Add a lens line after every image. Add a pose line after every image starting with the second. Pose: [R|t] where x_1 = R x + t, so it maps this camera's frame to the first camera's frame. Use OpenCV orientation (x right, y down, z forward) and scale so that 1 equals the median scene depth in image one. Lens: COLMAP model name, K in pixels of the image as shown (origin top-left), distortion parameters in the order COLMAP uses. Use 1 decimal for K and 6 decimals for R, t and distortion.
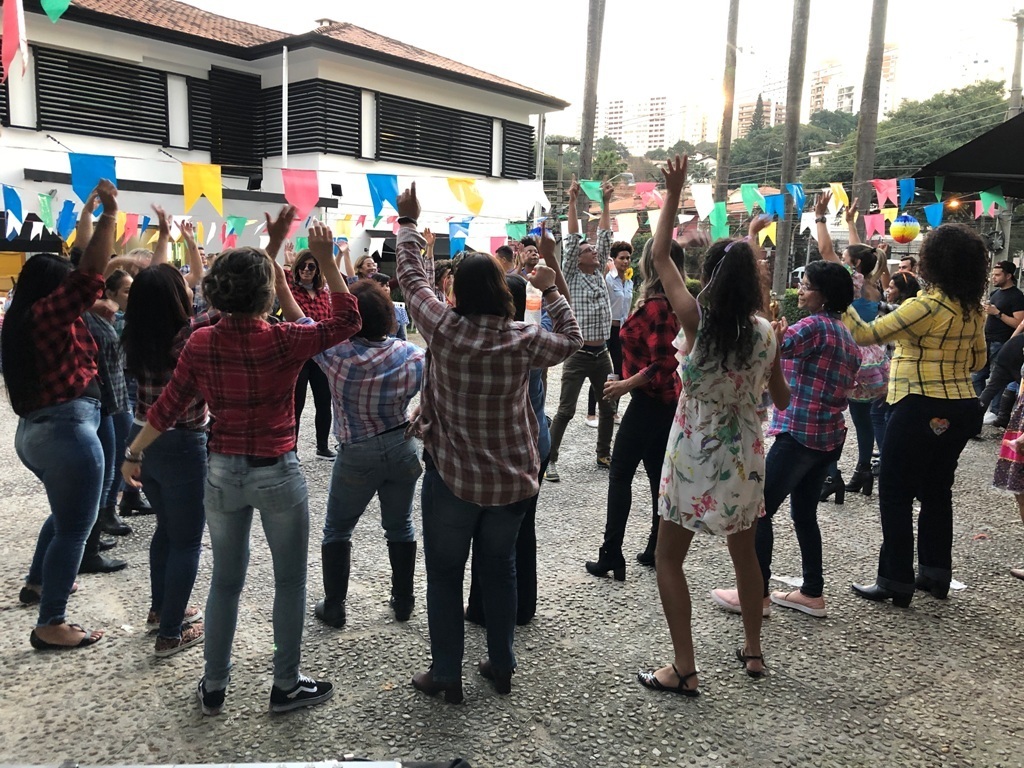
lens RADIAL K [[828.3, 0, 517.7], [0, 828.3, 380.4], [0, 0, 1]] dist [0.003320, -0.017527]
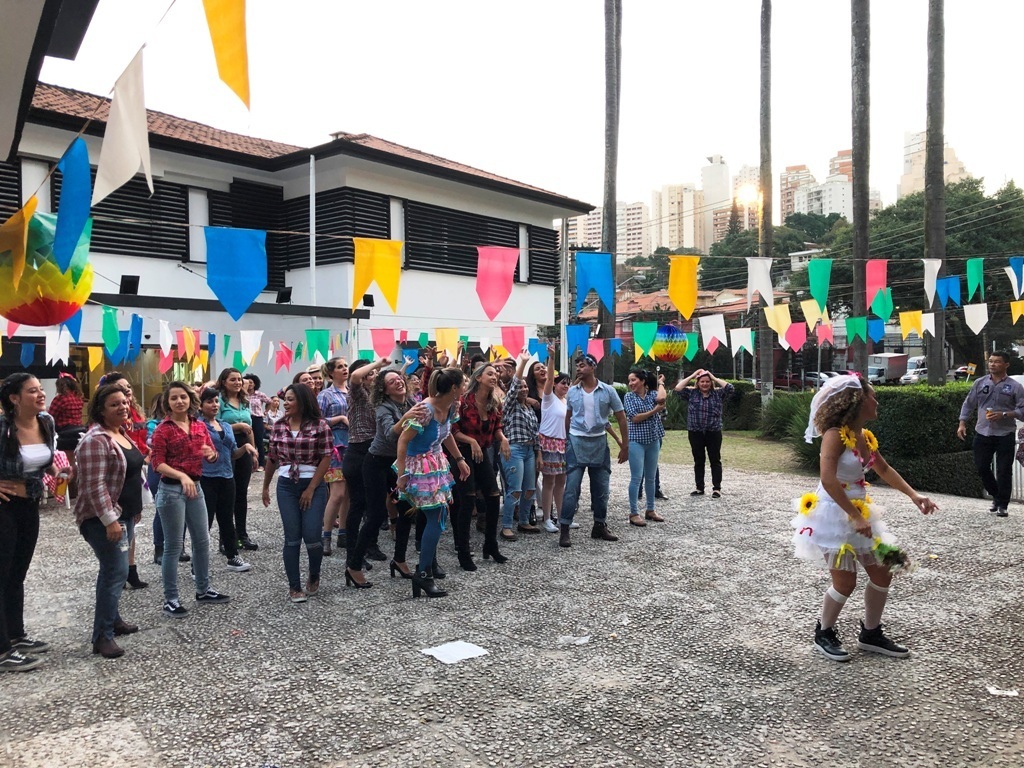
lens RADIAL K [[828.3, 0, 511.3], [0, 828.3, 377.1], [0, 0, 1]] dist [0.003320, -0.017527]
pose [[0.999143, -0.039303, 0.012954, -0.068958], [0.040680, 0.990255, -0.133191, -0.012172], [-0.007593, 0.133604, 0.991006, 0.078548]]
